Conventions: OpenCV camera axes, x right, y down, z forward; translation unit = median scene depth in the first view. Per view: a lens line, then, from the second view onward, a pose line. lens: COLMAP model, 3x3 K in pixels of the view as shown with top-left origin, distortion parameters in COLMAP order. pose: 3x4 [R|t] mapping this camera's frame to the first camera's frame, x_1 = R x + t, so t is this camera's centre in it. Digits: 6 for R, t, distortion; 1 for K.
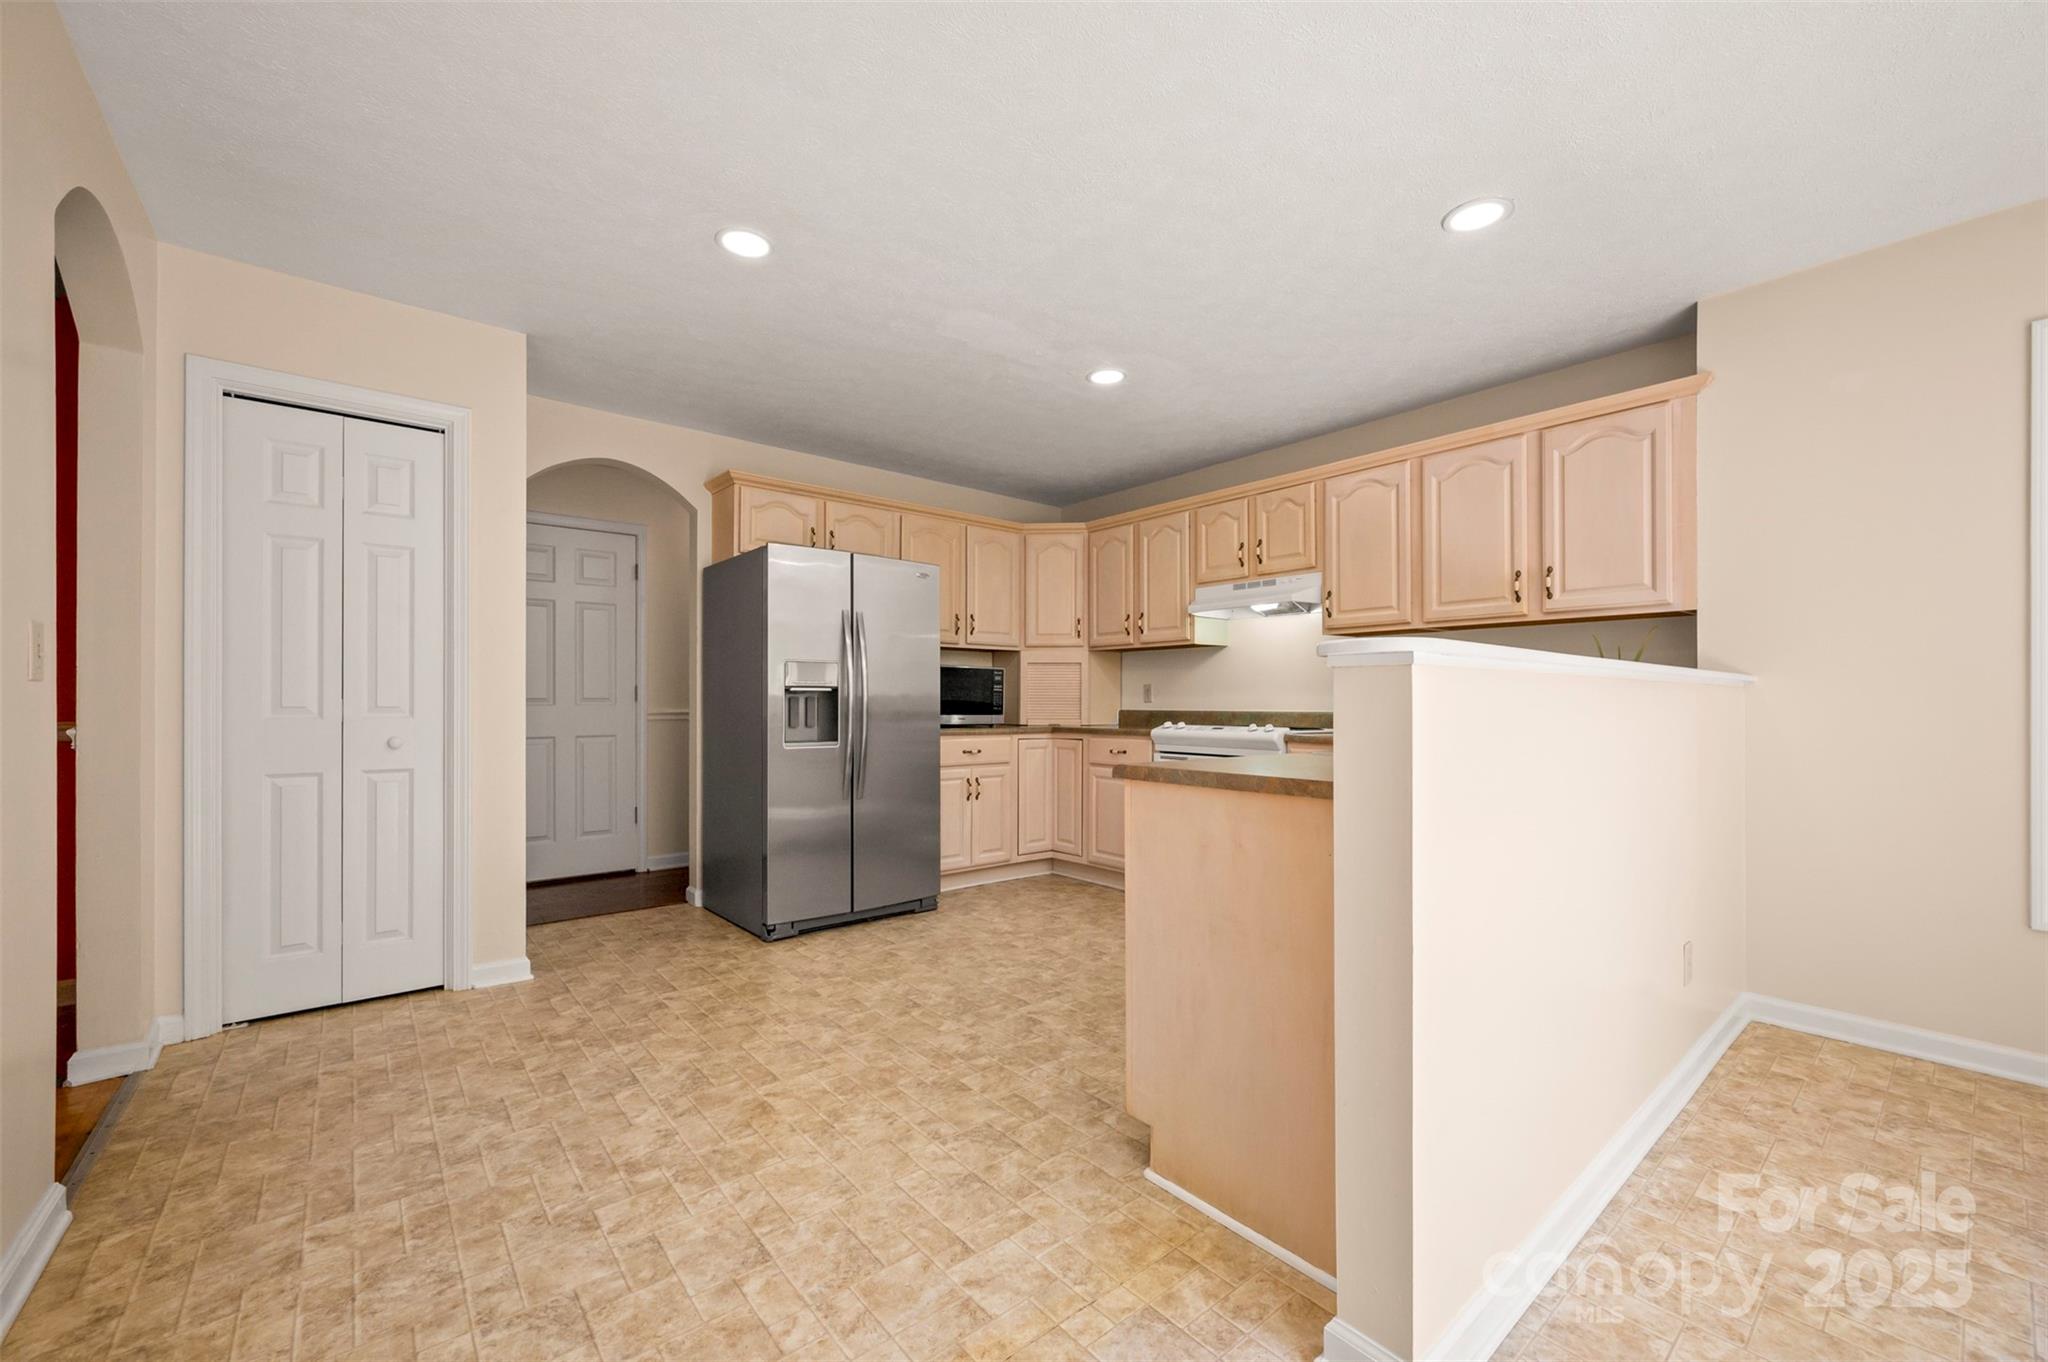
lens RADIAL K [[810.5, 0, 1036.9], [0, 810.5, 701.6], [0, 0, 1]] dist [-0.001737, -0.000155]
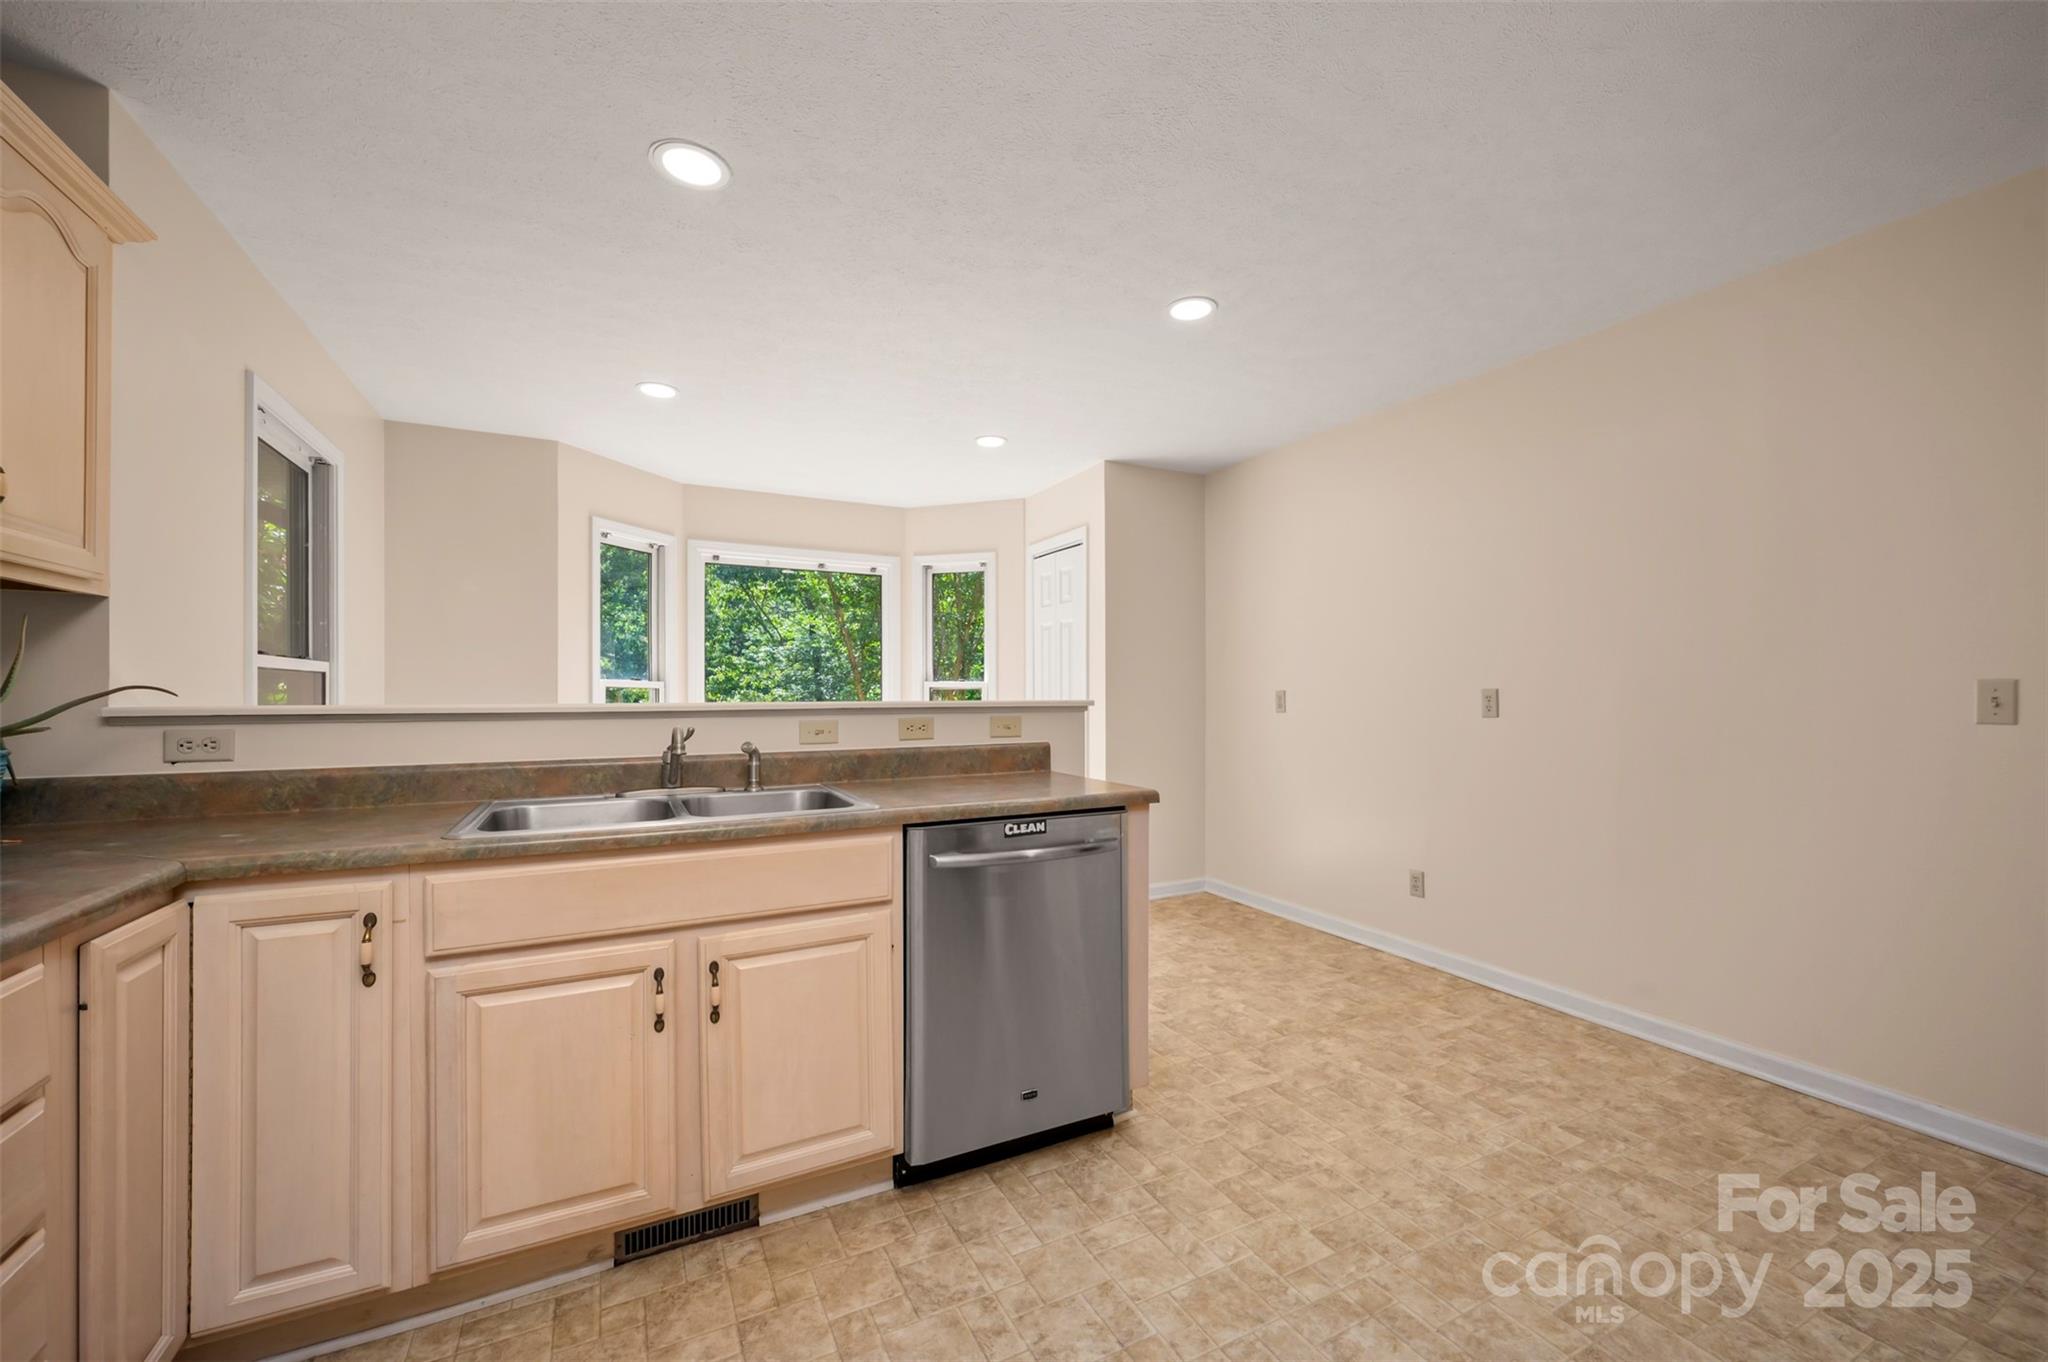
lens RADIAL K [[810.5, 0, 1038.6], [0, 810.5, 701.5], [0, 0, 1]] dist [-0.001737, -0.000155]
pose [[-0.975731, -0.001957, 0.218962, 0.007229], [0.000582, 0.999933, 0.011530, -0.050398], [-0.218970, 0.011377, -0.975665, 1.731239]]
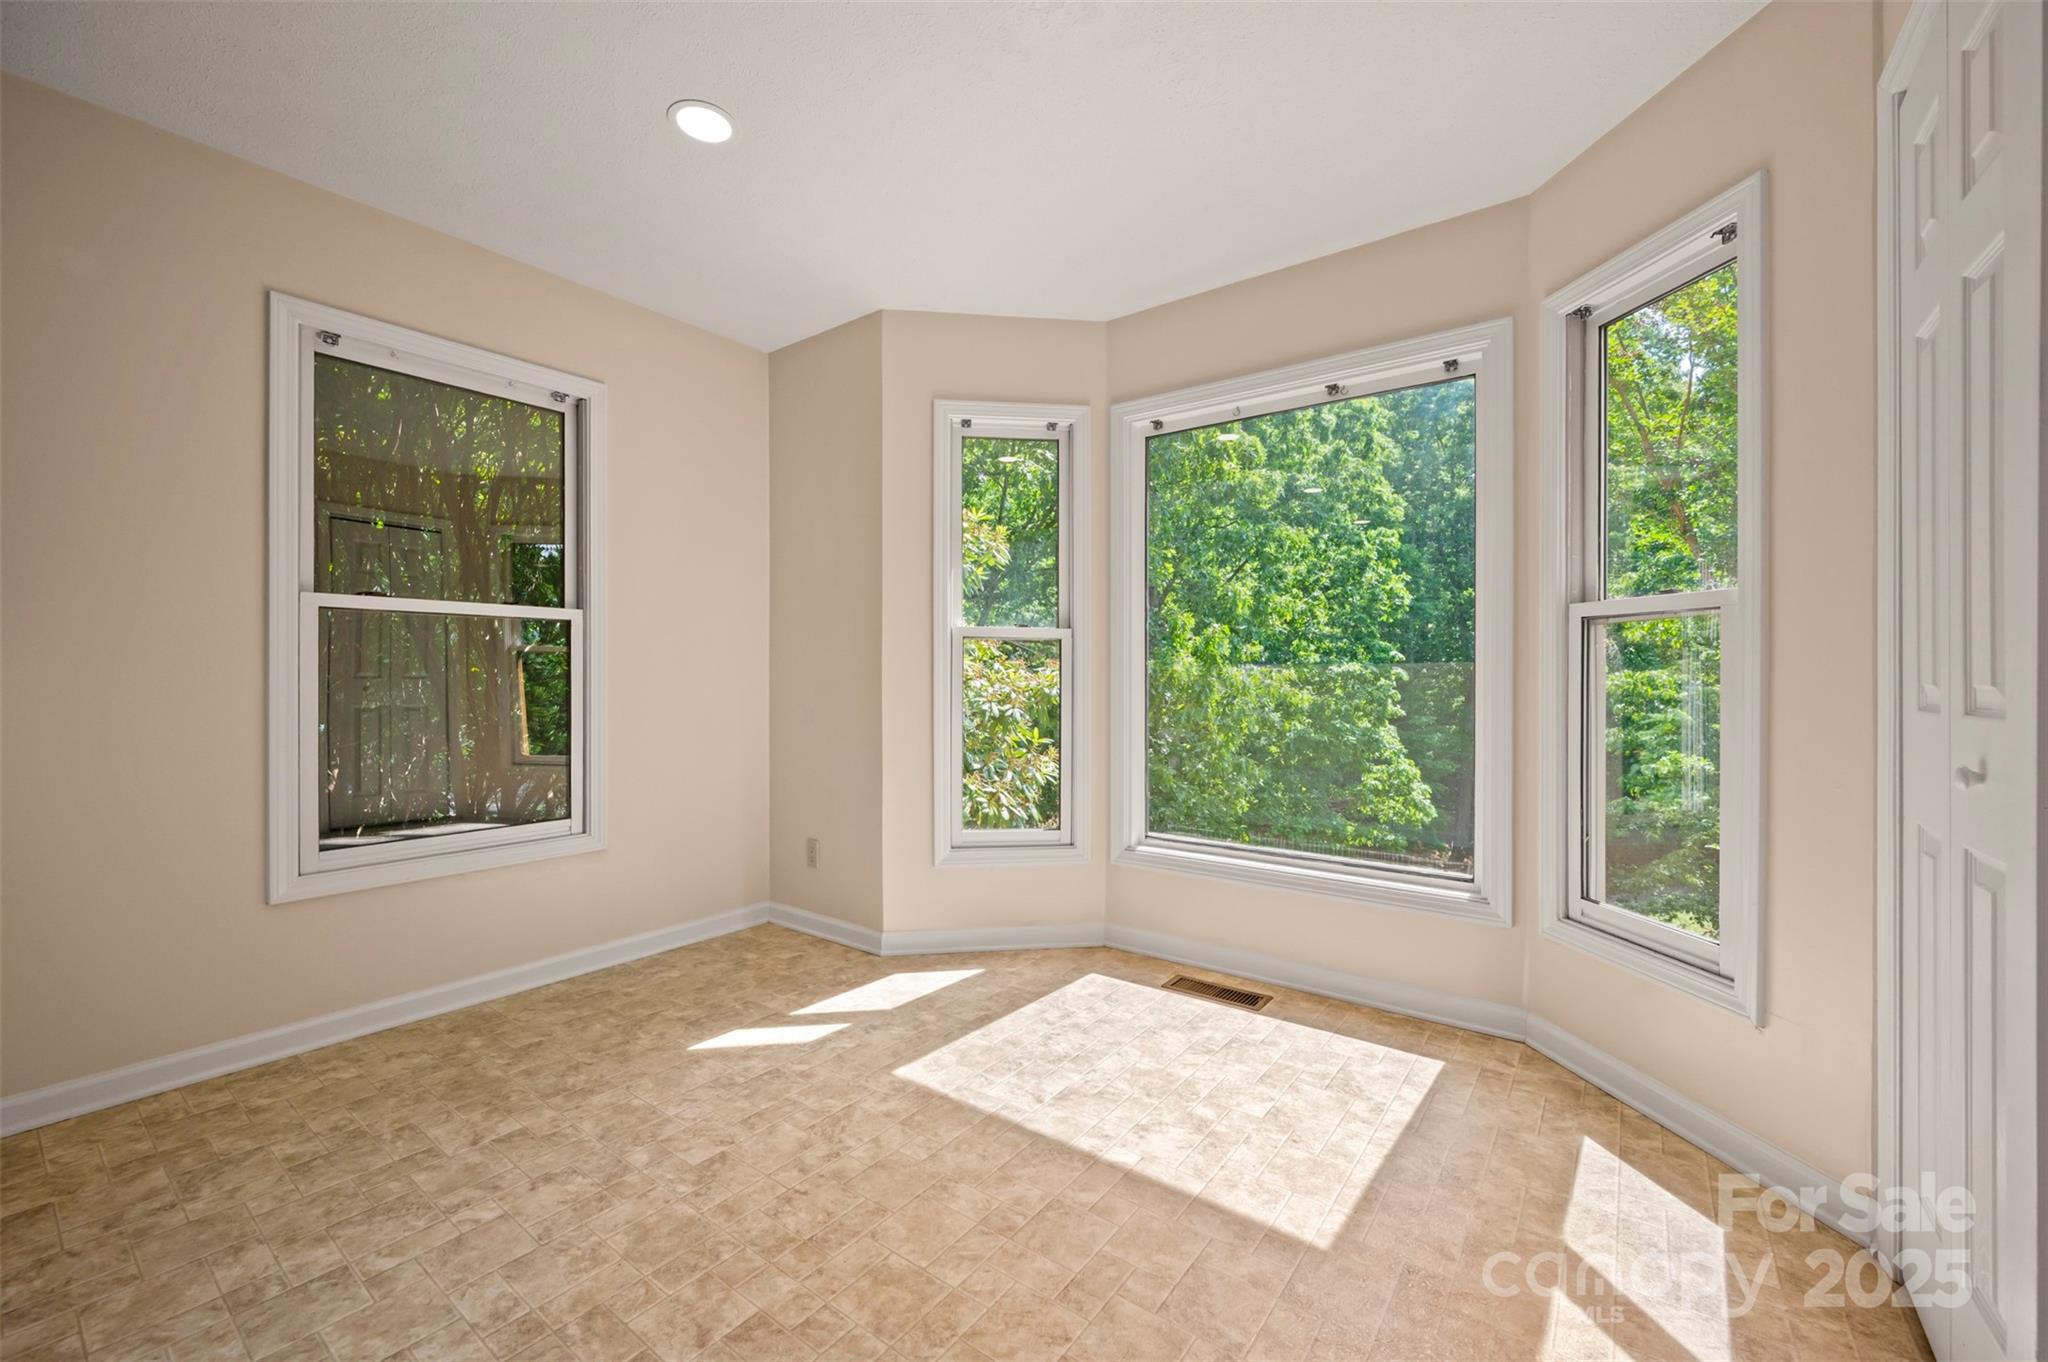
lens RADIAL K [[810.5, 0, 1018.0], [0, 810.5, 686.5], [0, 0, 1]] dist [-0.001737, -0.000155]
pose [[-0.213641, -0.009095, 0.976870, 0.068701], [0.003216, 0.999945, 0.010014, 0.005108], [-0.976907, 0.005281, -0.213600, 0.310169]]
